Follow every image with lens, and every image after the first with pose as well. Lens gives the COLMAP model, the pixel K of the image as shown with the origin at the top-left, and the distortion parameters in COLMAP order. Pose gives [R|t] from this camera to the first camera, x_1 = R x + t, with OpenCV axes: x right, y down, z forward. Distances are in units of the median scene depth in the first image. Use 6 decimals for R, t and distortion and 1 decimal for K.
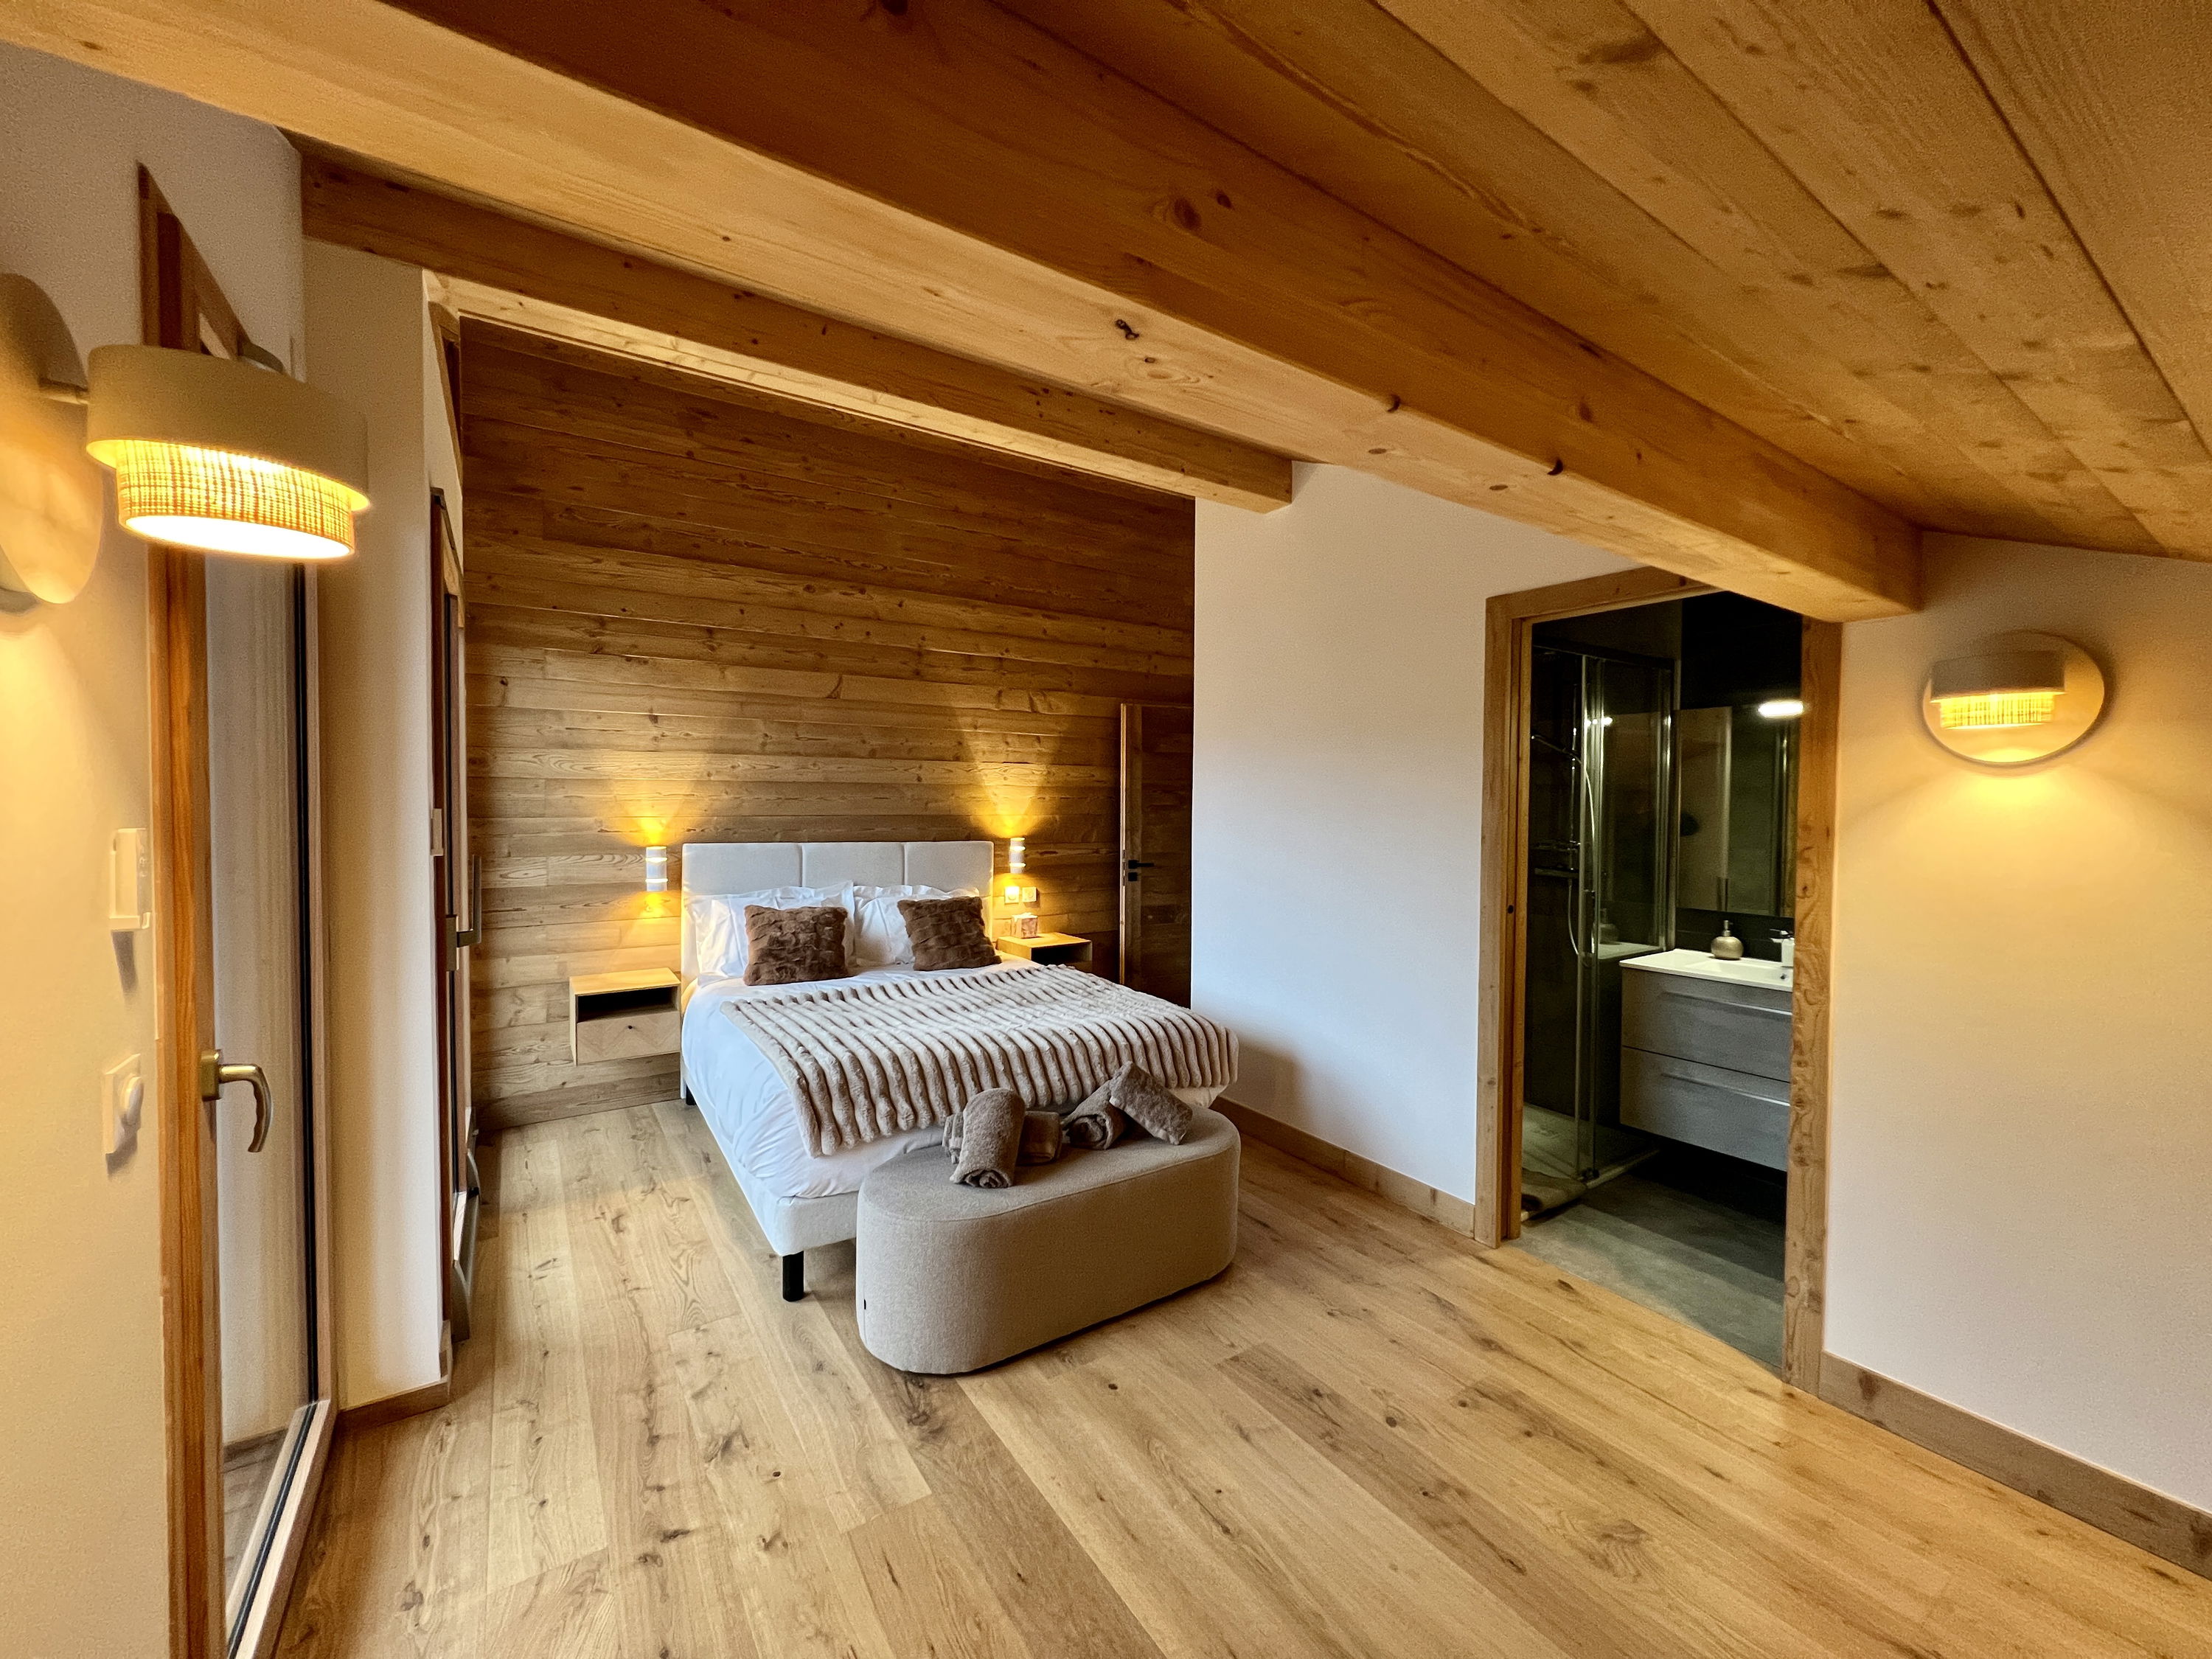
lens RADIAL K [[883.4, 0, 1104.1], [0, 883.4, 826.5], [0, 0, 1]] dist [-0.002040, -0.000231]
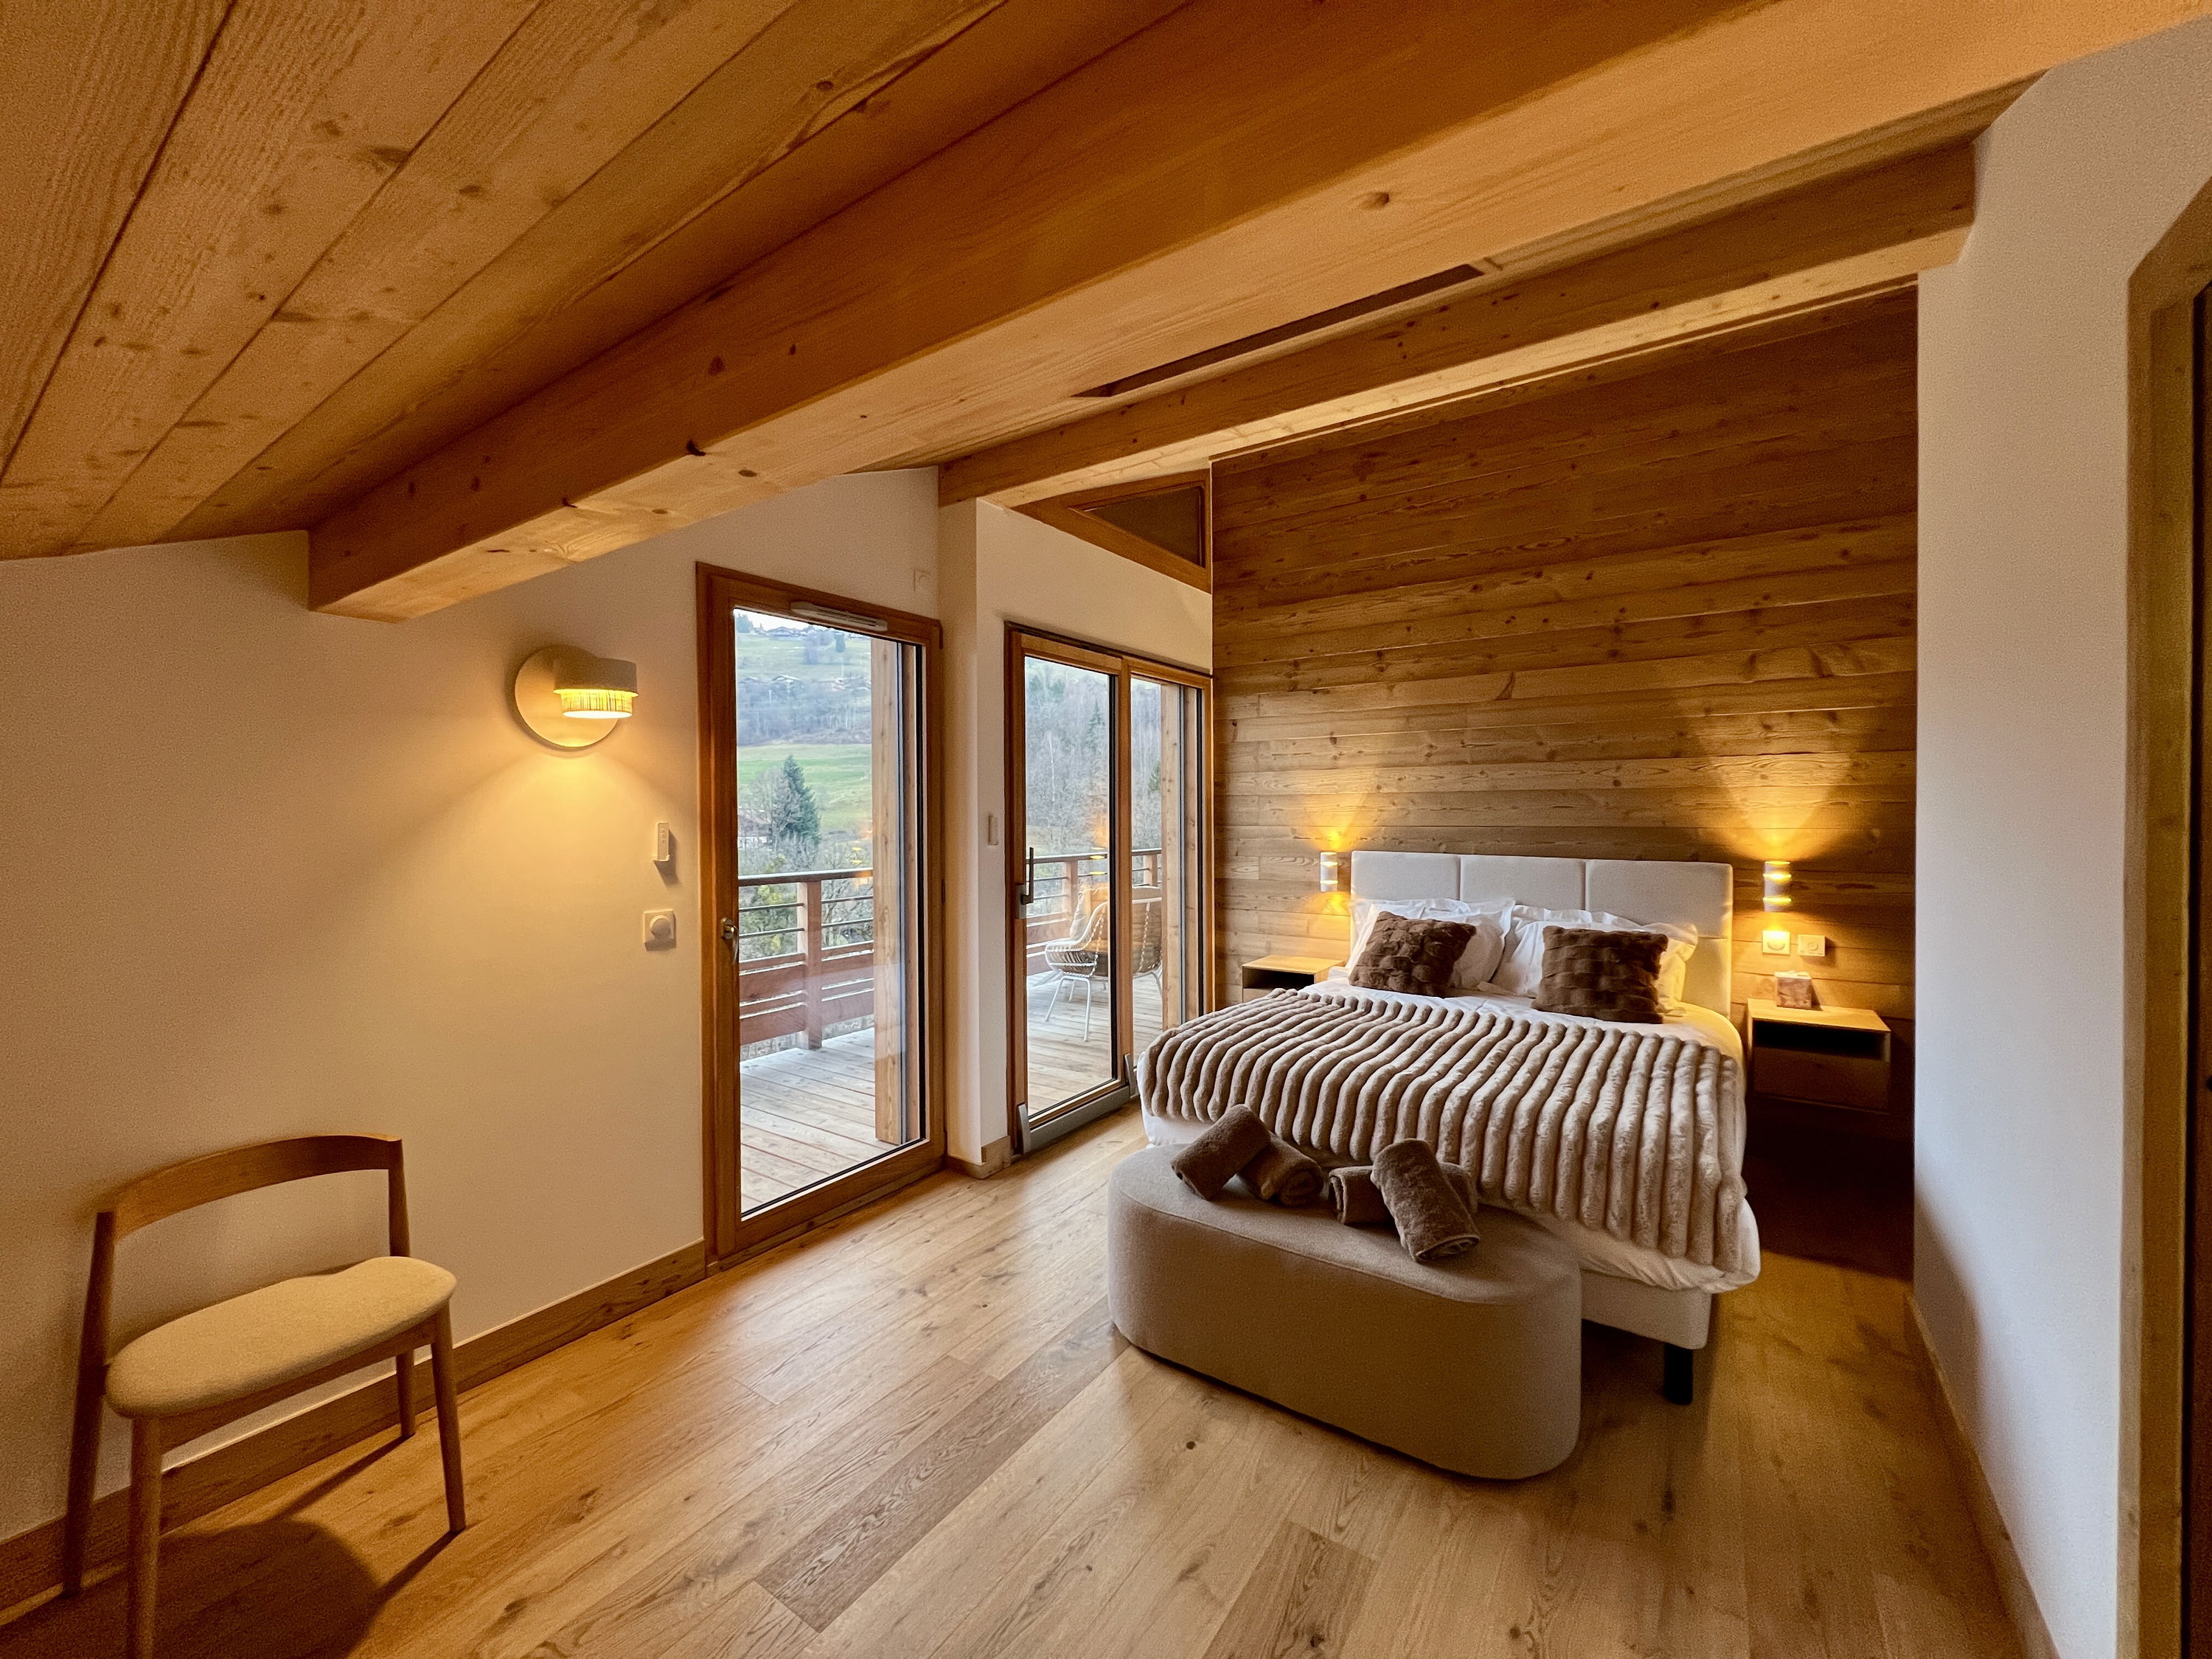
lens RADIAL K [[883.4, 0, 1100.7], [0, 883.4, 827.1], [0, 0, 1]] dist [-0.002040, -0.000231]
pose [[0.366176, 0.006672, -0.930522, 0.424203], [-0.021137, 0.999776, -0.001149, -0.001977], [0.930305, 0.020089, 0.366235, 0.290492]]
